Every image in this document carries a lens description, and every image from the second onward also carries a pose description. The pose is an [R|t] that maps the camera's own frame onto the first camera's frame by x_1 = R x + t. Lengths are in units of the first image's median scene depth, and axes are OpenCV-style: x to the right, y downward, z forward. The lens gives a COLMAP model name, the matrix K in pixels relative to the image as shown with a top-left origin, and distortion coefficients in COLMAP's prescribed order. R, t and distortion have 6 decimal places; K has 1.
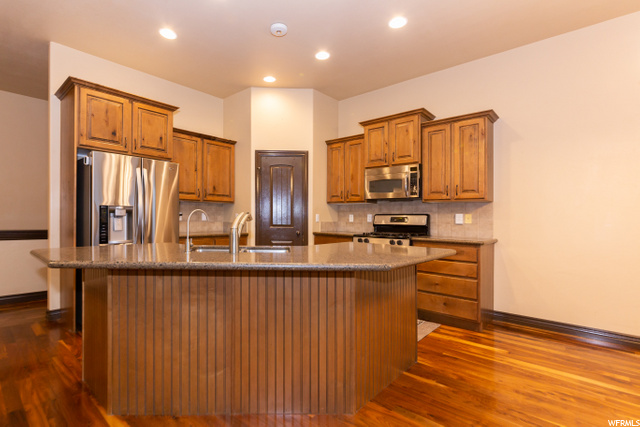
lens RADIAL K [[313.8, 0, 290.2], [0, 313.8, 215.9], [0, 0, 1]] dist [-0.002667, -0.000131]
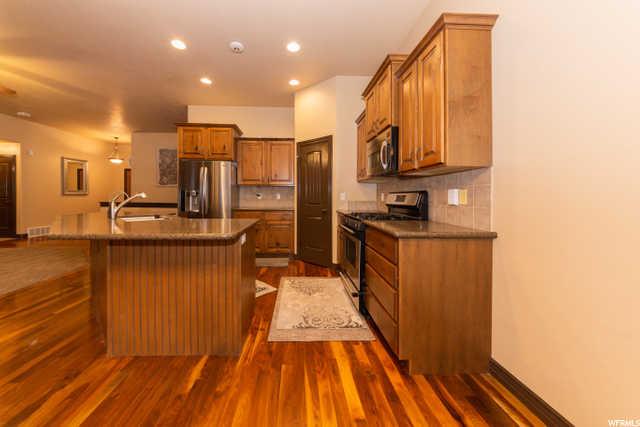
lens RADIAL K [[234.5, 0, 312.0], [0, 234.5, 199.0], [0, 0, 1]] dist [-0.001785, 0.001081]
pose [[0.703628, 0.002051, -0.710566, 0.712444], [0.006059, 0.999942, 0.008886, 0.007611], [0.710543, -0.010558, 0.703574, 0.468797]]
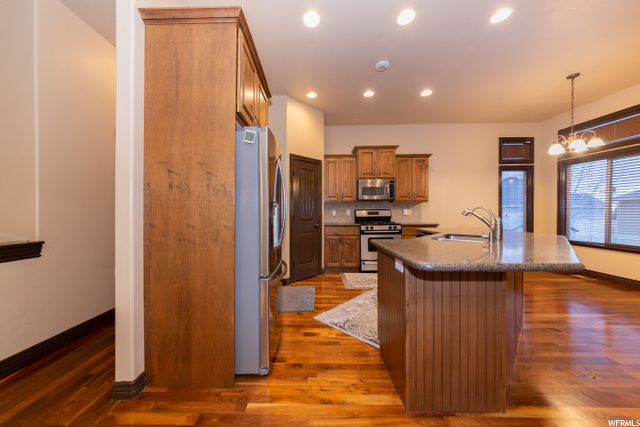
lens RADIAL K [[225.9, 0, 317.3], [0, 225.9, 208.7], [0, 0, 1]] dist [-0.006995, 0.001550]
pose [[0.729484, -0.004235, 0.683985, -0.725383], [0.010960, 0.999925, -0.005498, -0.008252], [-0.683910, 0.011507, 0.729476, 0.433872]]
